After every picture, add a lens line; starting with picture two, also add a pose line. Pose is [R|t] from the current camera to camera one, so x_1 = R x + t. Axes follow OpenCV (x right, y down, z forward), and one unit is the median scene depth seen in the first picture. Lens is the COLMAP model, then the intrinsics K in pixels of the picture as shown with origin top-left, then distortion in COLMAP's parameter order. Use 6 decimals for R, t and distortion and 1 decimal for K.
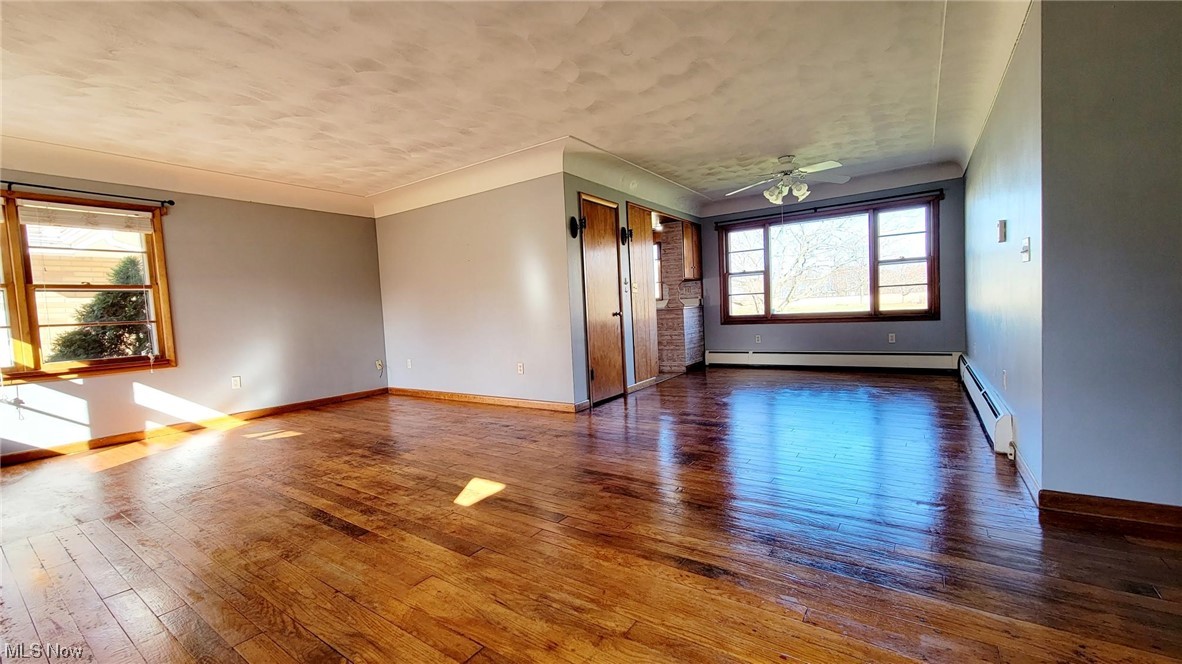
lens RADIAL K [[479.9, 0, 587.6], [0, 479.9, 333.7], [0, 0, 1]] dist [-0.002279, -0.000159]
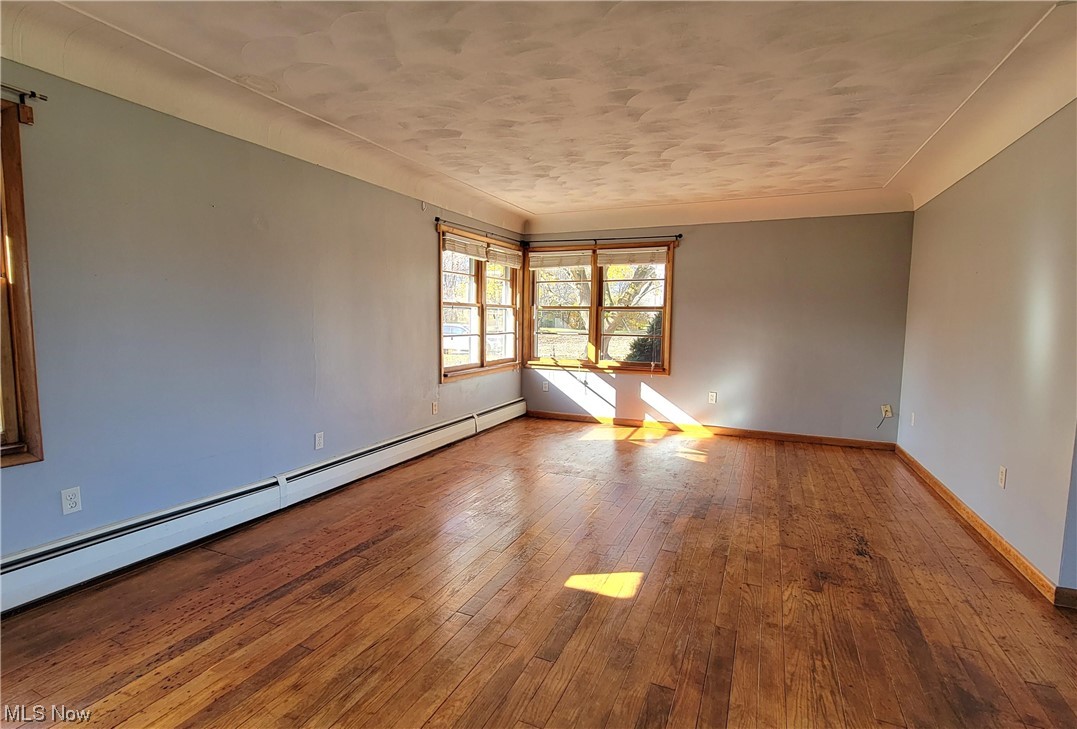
lens RADIAL K [[529.5, 0, 522.4], [0, 529.5, 364.0], [0, 0, 1]] dist [-0.000727, 0.000867]
pose [[0.174705, 0.135590, -0.975240, 0.403718], [-0.072750, 0.989543, 0.124546, -0.107738], [0.981930, 0.049190, 0.182742, 0.443791]]
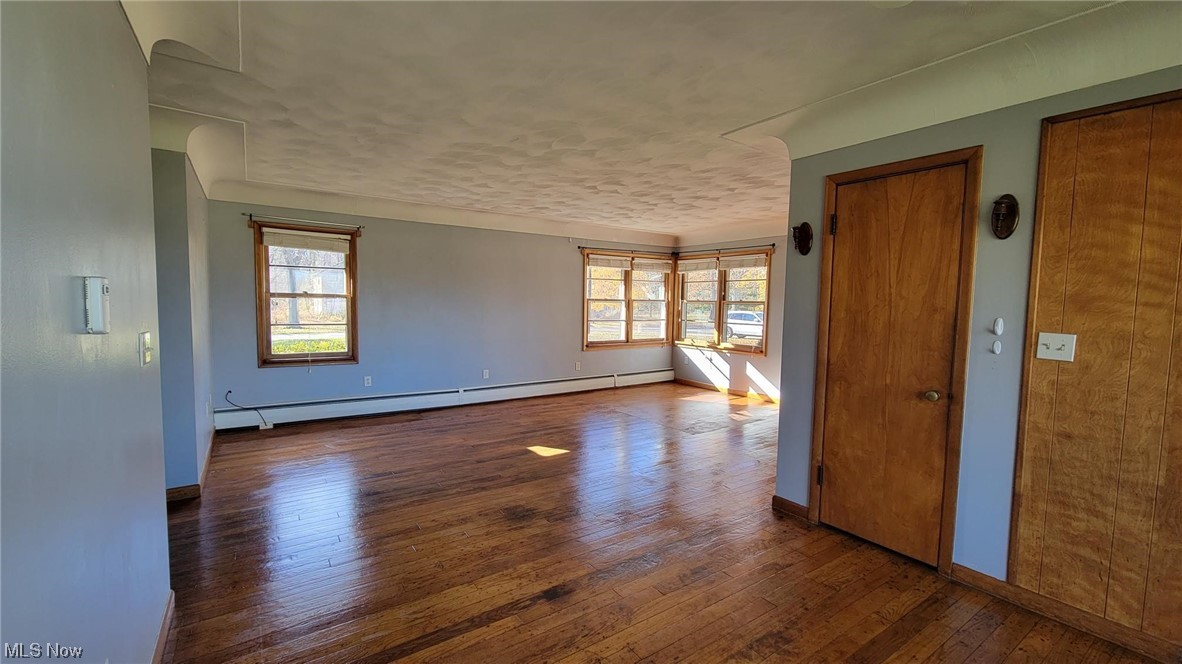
lens RADIAL K [[479.9, 0, 587.0], [0, 479.9, 335.2], [0, 0, 1]] dist [-0.002279, -0.000159]
pose [[-0.350877, 0.108667, -0.930095, 0.790877], [-0.048999, 0.989753, 0.134122, -0.187970], [0.935139, 0.092634, -0.341957, 1.099399]]
